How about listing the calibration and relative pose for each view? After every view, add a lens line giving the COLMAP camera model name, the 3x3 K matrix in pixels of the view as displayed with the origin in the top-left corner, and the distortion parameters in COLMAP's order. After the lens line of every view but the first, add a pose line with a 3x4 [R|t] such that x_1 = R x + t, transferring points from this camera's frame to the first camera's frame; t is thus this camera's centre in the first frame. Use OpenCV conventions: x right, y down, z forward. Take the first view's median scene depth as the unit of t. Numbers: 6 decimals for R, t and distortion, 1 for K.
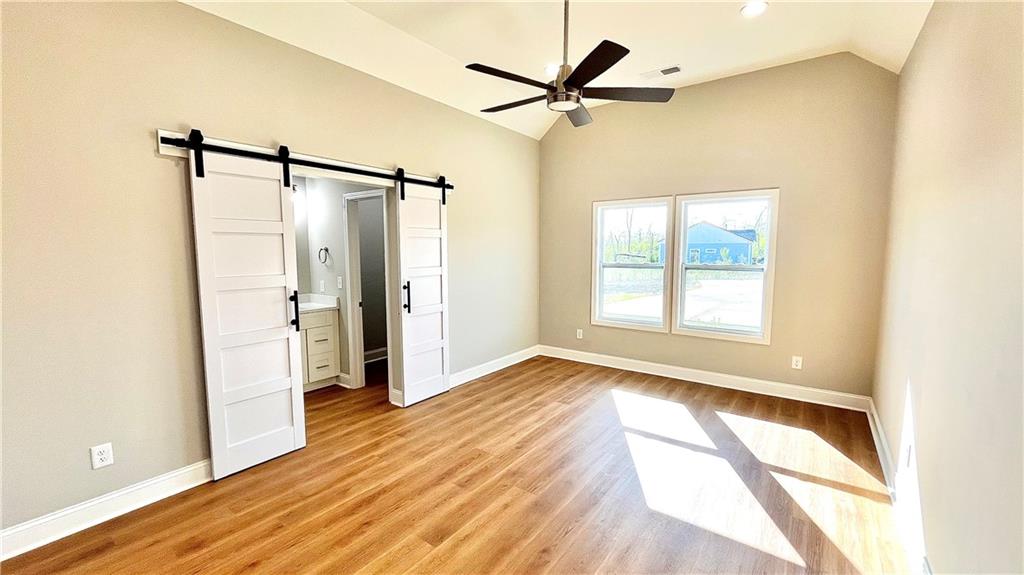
lens RADIAL K [[413.3, 0, 510.4], [0, 413.3, 288.2], [0, 0, 1]] dist [0.000449, -0.000151]
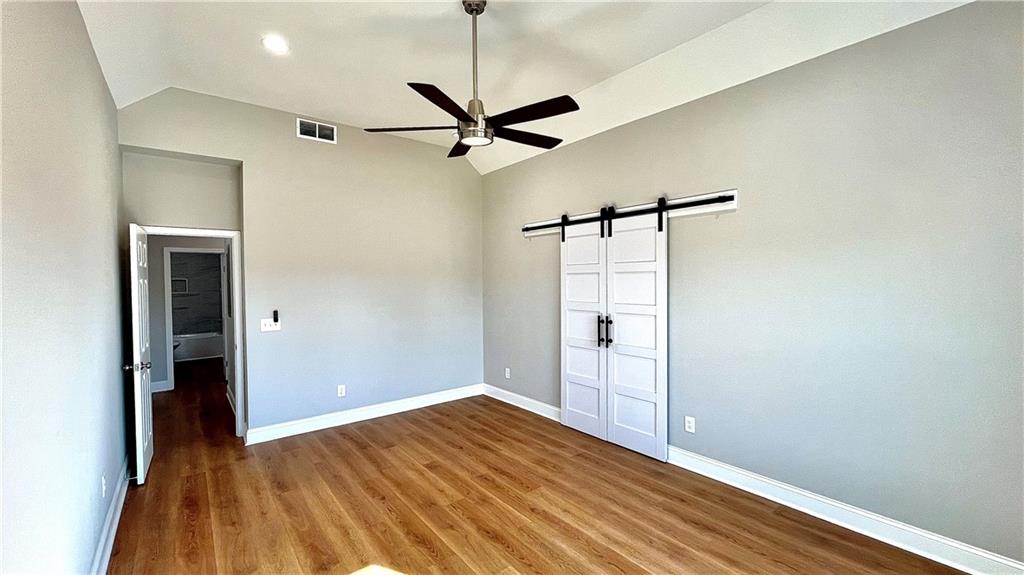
lens RADIAL K [[413.3, 0, 510.4], [0, 413.3, 288.2], [0, 0, 1]] dist [0.000449, -0.000151]
pose [[-0.256342, 0.022736, -0.966319, 0.899765], [-0.087522, 0.995071, 0.046630, -0.126733], [0.962616, 0.096527, -0.253088, 1.160294]]
